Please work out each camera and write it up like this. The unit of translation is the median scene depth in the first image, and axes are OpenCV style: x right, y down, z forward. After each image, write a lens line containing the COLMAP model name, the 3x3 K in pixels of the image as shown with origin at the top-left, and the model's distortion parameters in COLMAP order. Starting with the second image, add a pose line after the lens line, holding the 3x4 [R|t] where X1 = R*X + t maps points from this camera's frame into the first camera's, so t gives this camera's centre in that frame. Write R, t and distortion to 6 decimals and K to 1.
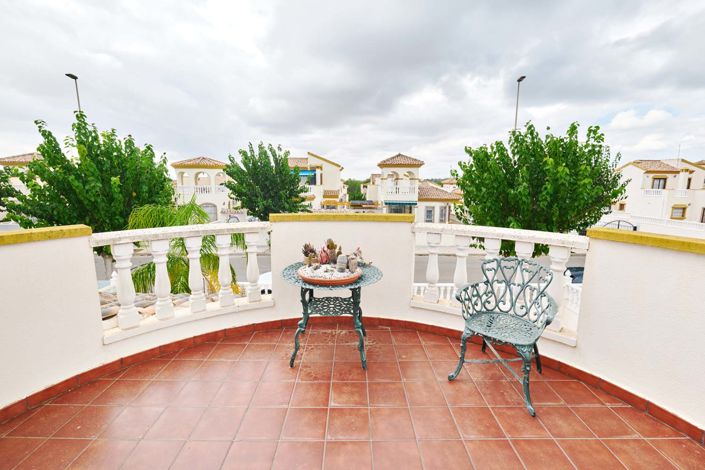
lens RADIAL K [[314.4, 0, 353.3], [0, 314.4, 232.9], [0, 0, 1]] dist [-0.010359, -0.000974]
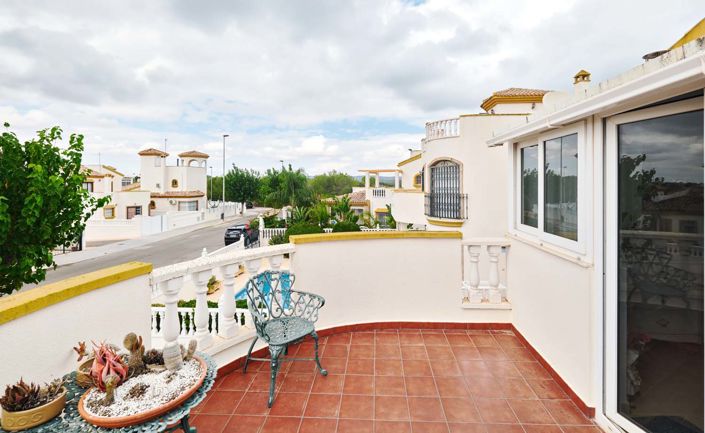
lens RADIAL K [[302.4, 0, 373.4], [0, 302.4, 187.5], [0, 0, 1]] dist [0.002405, 0.000180]
pose [[0.018277, -0.005411, 0.999818, -0.131585], [0.156418, 0.987688, 0.002486, -0.037845], [-0.987522, 0.156344, 0.018898, 0.102752]]
